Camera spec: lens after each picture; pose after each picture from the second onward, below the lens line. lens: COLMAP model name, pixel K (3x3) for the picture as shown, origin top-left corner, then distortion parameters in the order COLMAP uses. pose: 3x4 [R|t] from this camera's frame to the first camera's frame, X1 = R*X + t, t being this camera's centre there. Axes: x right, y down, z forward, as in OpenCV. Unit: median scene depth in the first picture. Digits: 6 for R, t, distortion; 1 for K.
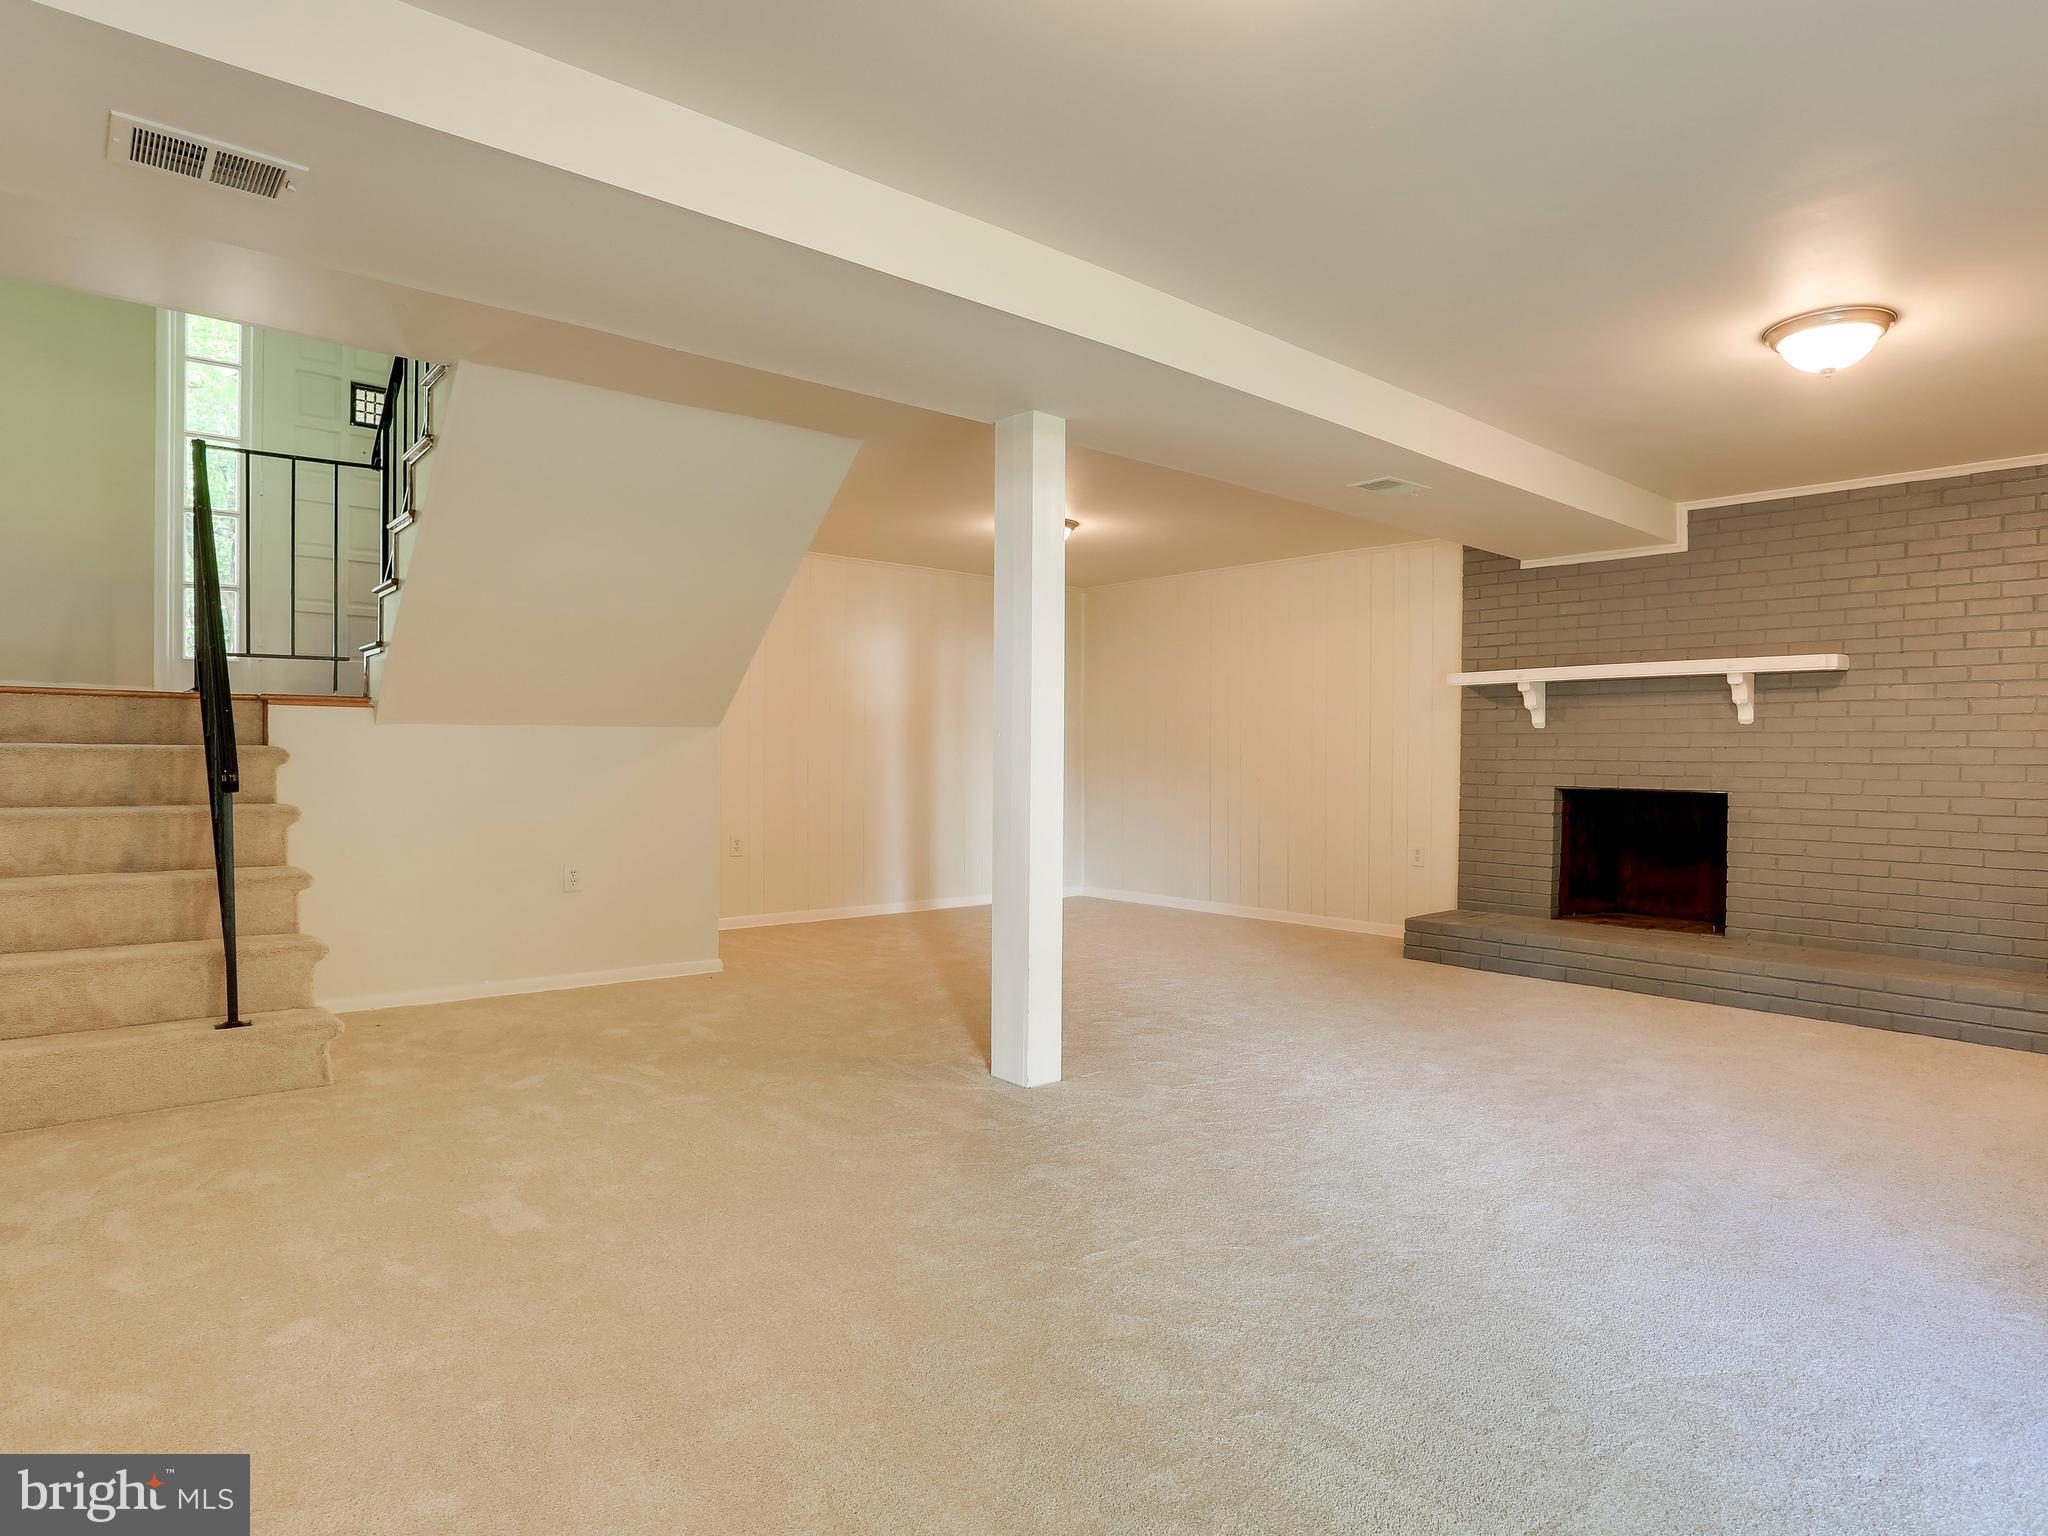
lens RADIAL K [[1242.3, 0, 1024.0], [0, 1242.3, 768.0], [0, 0, 1]] dist [-0.001079, 0.002360]
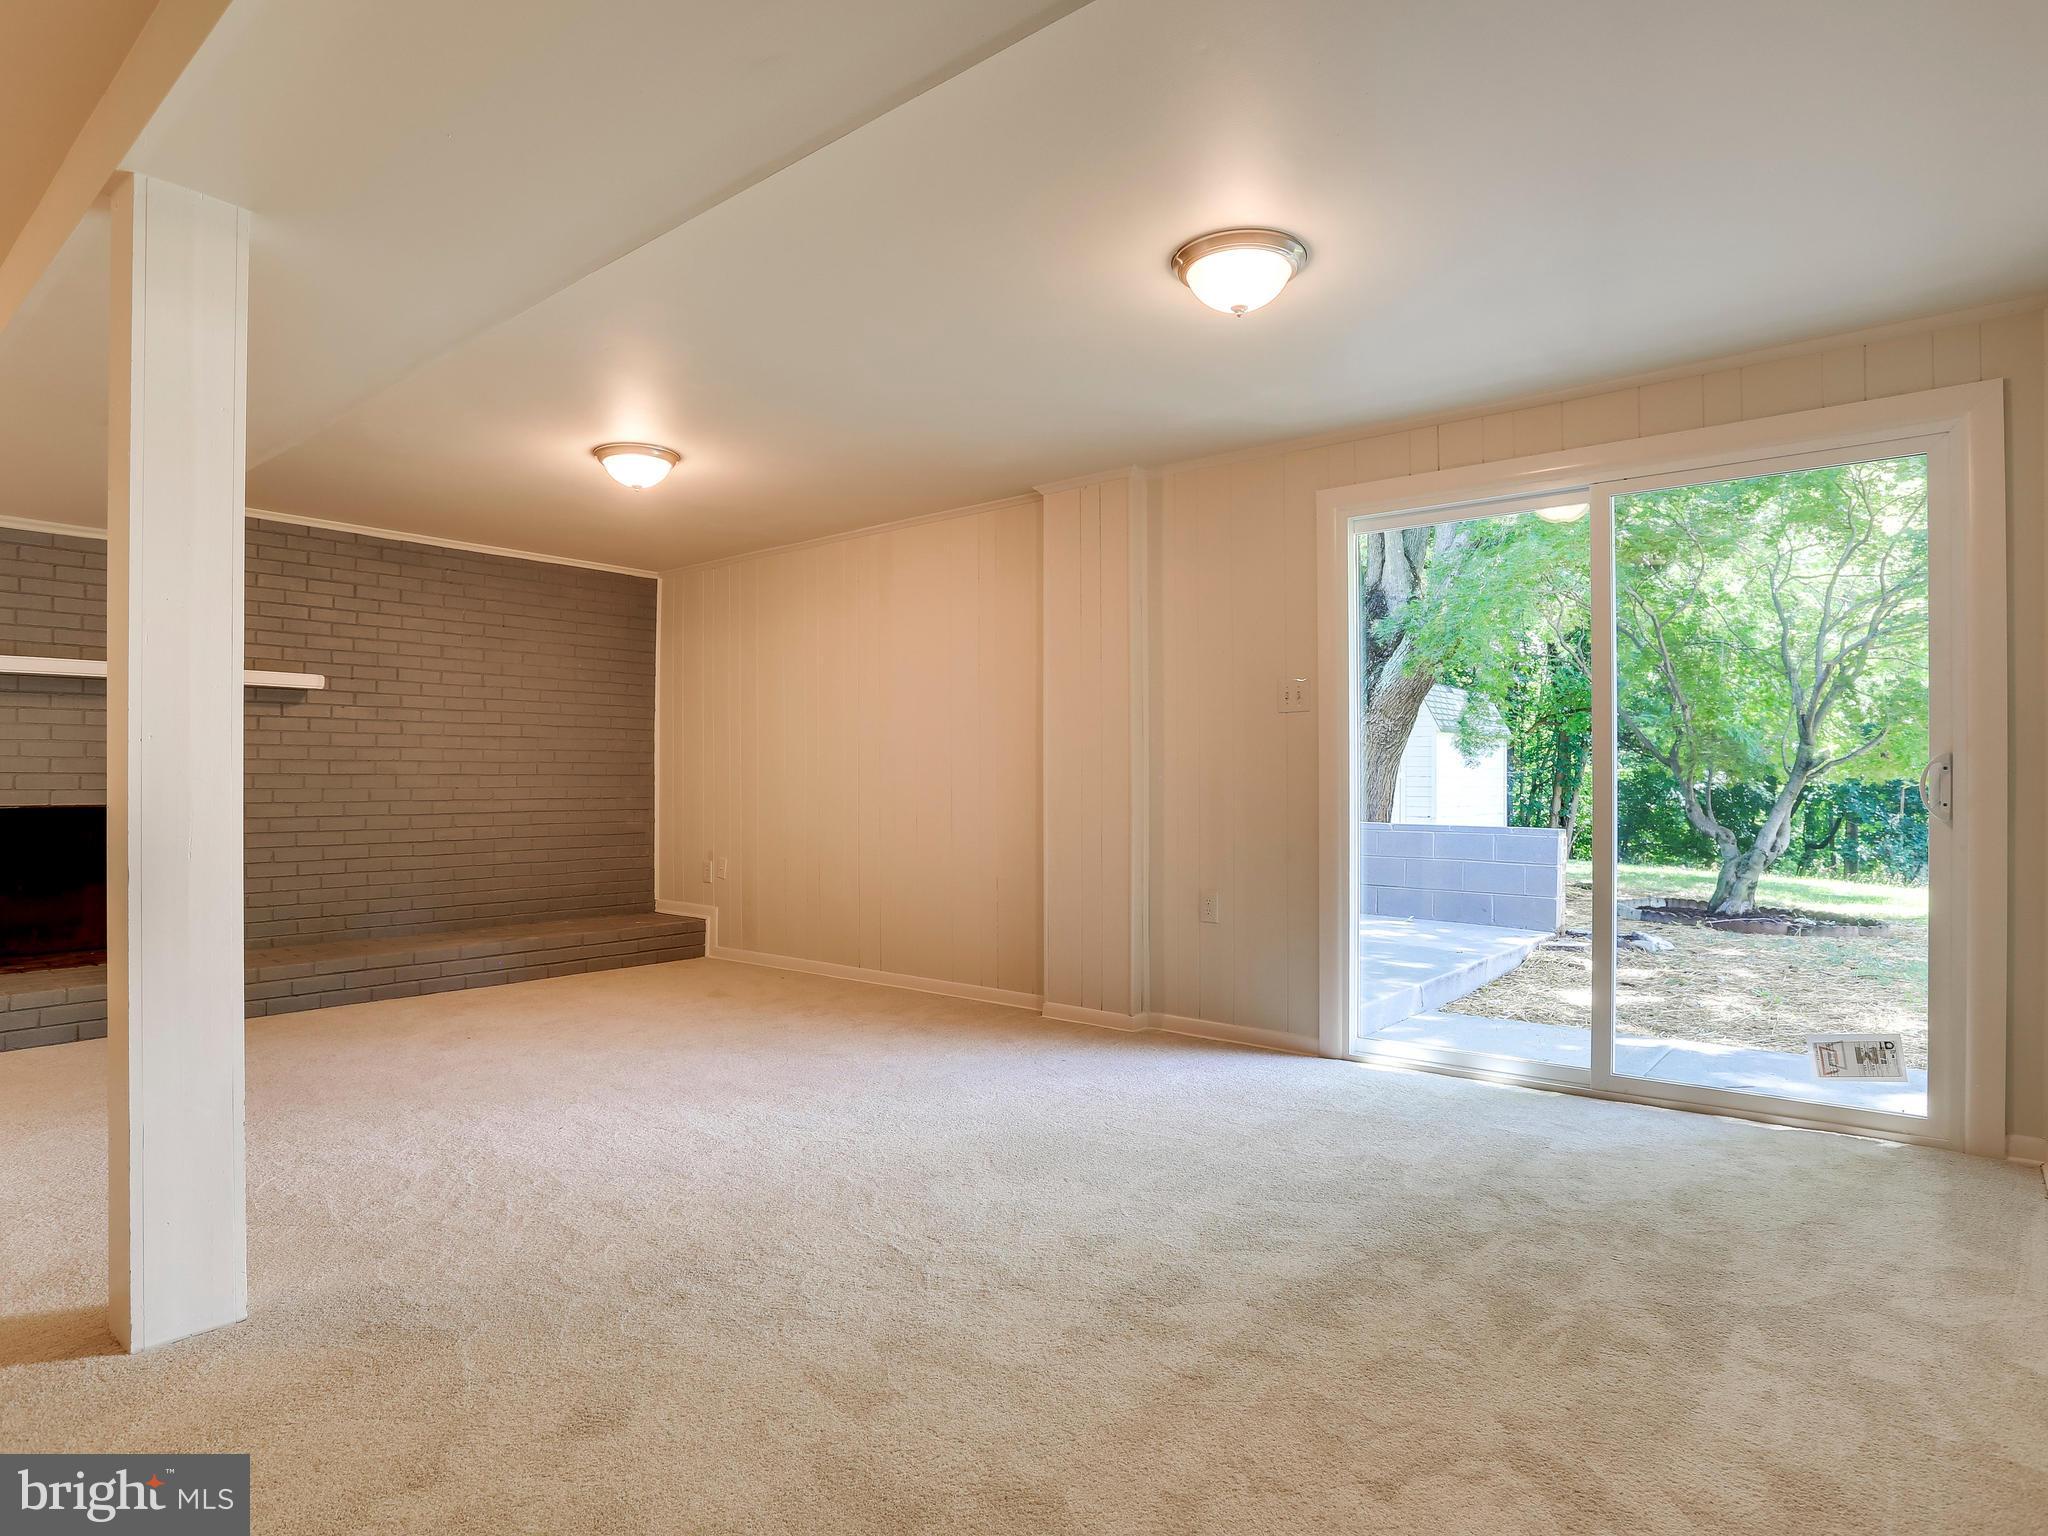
lens RADIAL K [[1242.3, 0, 1024.0], [0, 1242.3, 768.0], [0, 0, 1]] dist [-0.001079, 0.002360]
pose [[-0.197729, -0.003535, 0.980250, -0.568601], [0.005291, 0.999975, 0.004673, -0.011596], [-0.980242, 0.006110, -0.197706, 0.626158]]
